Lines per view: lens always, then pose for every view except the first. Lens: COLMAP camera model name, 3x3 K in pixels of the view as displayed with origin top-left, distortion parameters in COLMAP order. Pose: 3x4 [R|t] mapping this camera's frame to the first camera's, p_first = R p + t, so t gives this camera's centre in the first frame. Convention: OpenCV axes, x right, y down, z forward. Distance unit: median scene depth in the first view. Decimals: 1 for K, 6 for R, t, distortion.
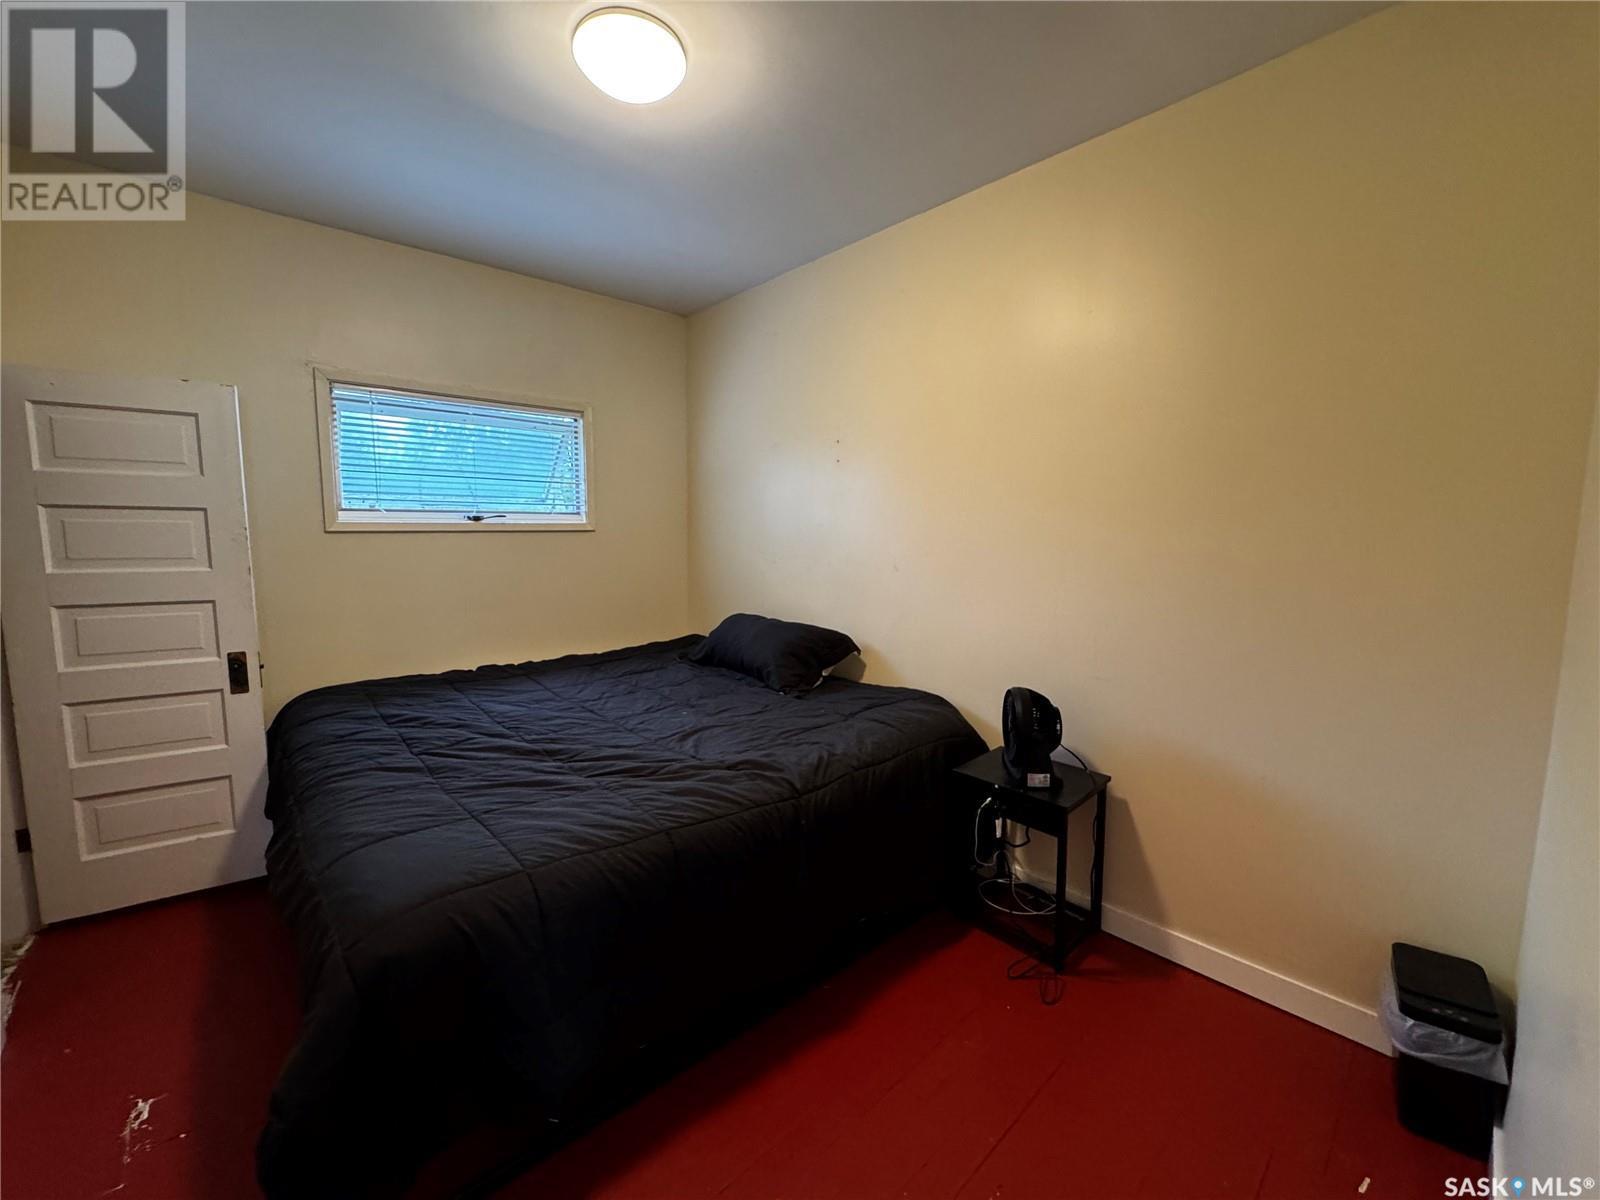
lens RADIAL K [[640.5, 0, 800.0], [0, 640.5, 600.0], [0, 0, 1]] dist [-0.000882, -0.000231]
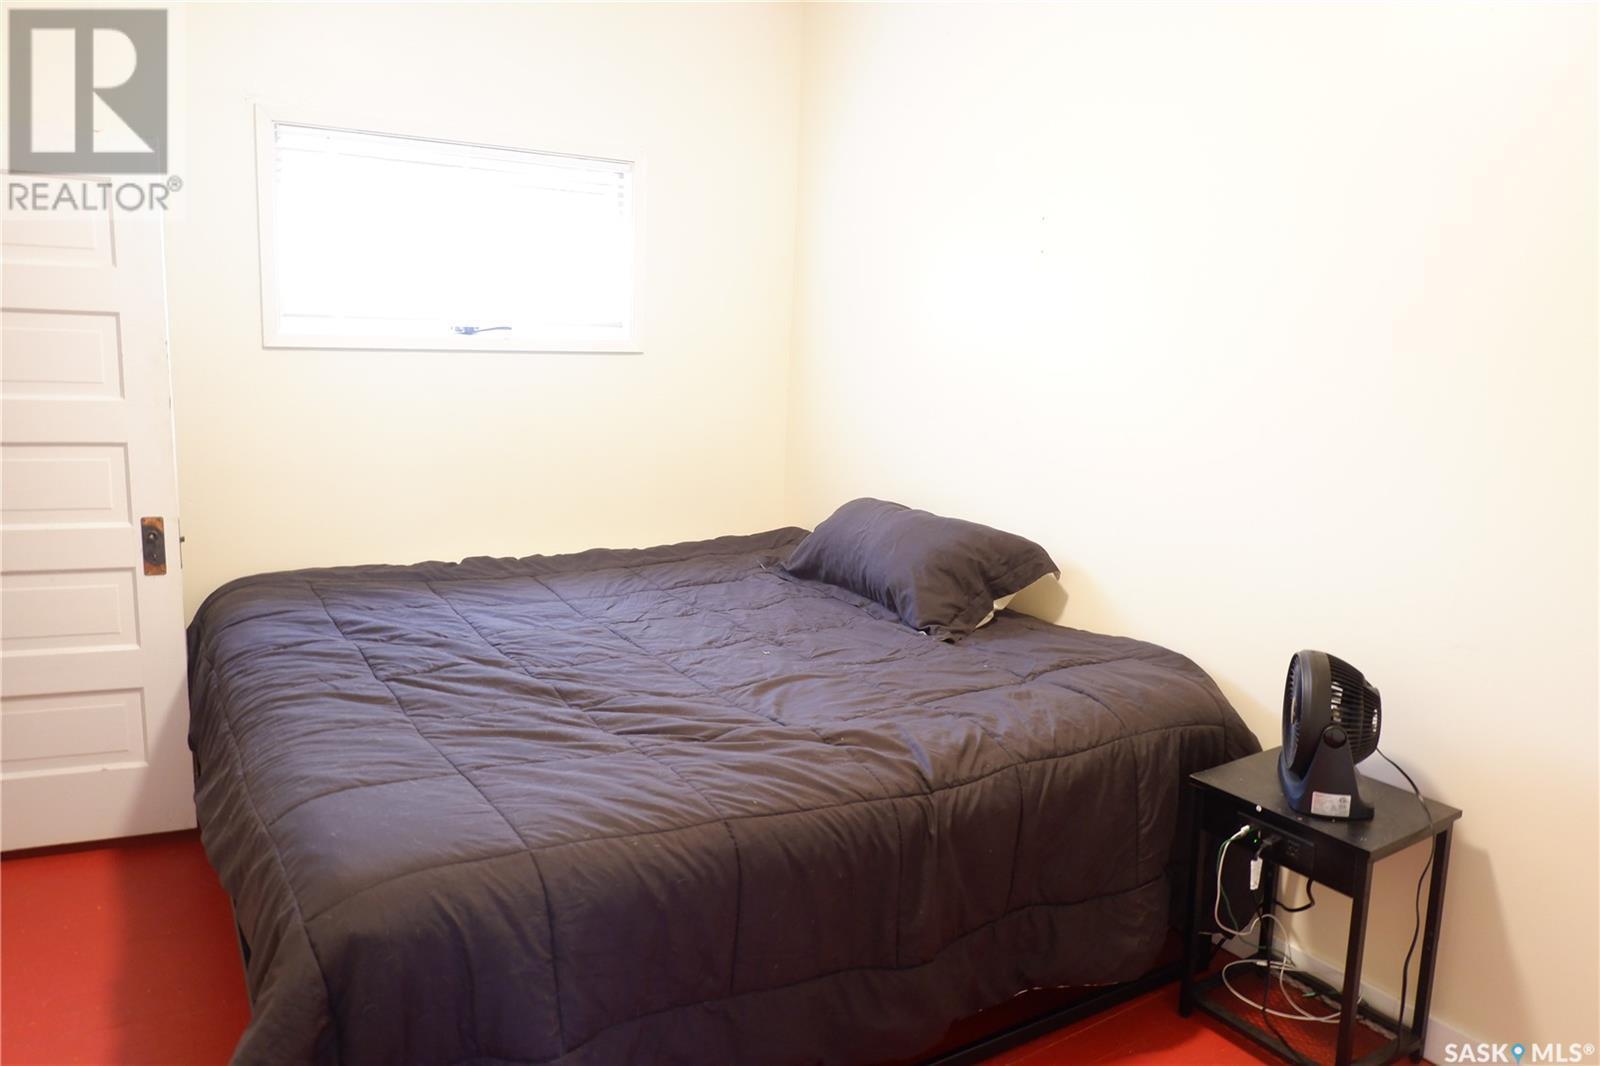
lens RADIAL K [[1123.8, 0, 800.0], [0, 1123.8, 533.0], [0, 0, 1]] dist [-0.047874, 0.033652]
pose [[0.984744, 0.059488, -0.163526, 0.034135], [-0.049896, 0.996818, 0.062156, -0.015035], [0.166703, -0.053048, 0.984579, -0.104425]]
